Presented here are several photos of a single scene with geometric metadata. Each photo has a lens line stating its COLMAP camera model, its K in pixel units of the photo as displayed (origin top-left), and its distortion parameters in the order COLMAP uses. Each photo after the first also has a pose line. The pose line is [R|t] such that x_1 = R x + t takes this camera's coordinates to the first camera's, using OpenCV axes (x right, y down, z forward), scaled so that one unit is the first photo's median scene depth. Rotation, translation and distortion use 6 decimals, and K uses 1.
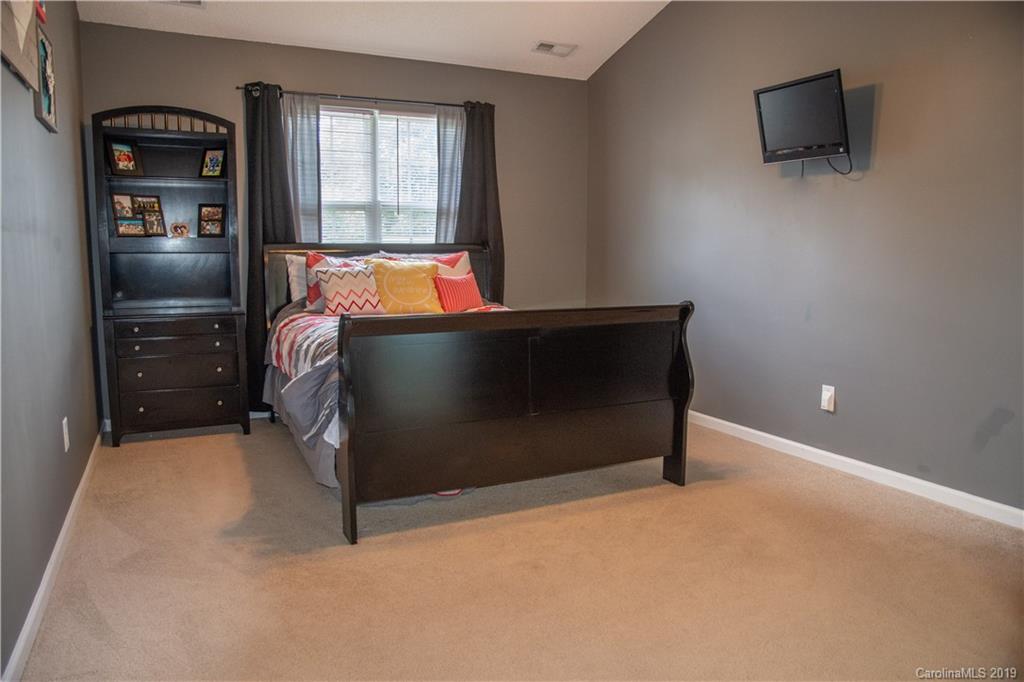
lens RADIAL K [[702.1, 0, 512.3], [0, 702.1, 345.2], [0, 0, 1]] dist [-0.117345, 0.078326]
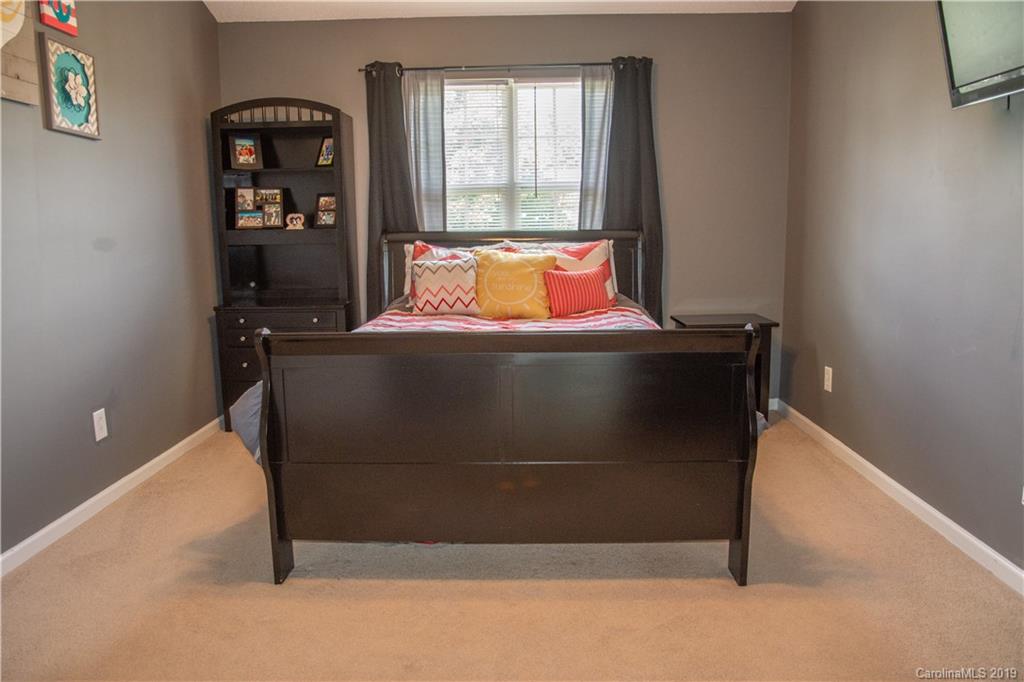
lens RADIAL K [[737.5, 0, 512.0], [0, 737.5, 341.0], [0, 0, 1]] dist [-0.082139, 0.003498]
pose [[0.886720, 0.057218, -0.458752, 0.281943], [-0.045734, 0.998301, 0.036114, -0.045994], [0.460039, -0.011043, 0.887830, 0.194844]]
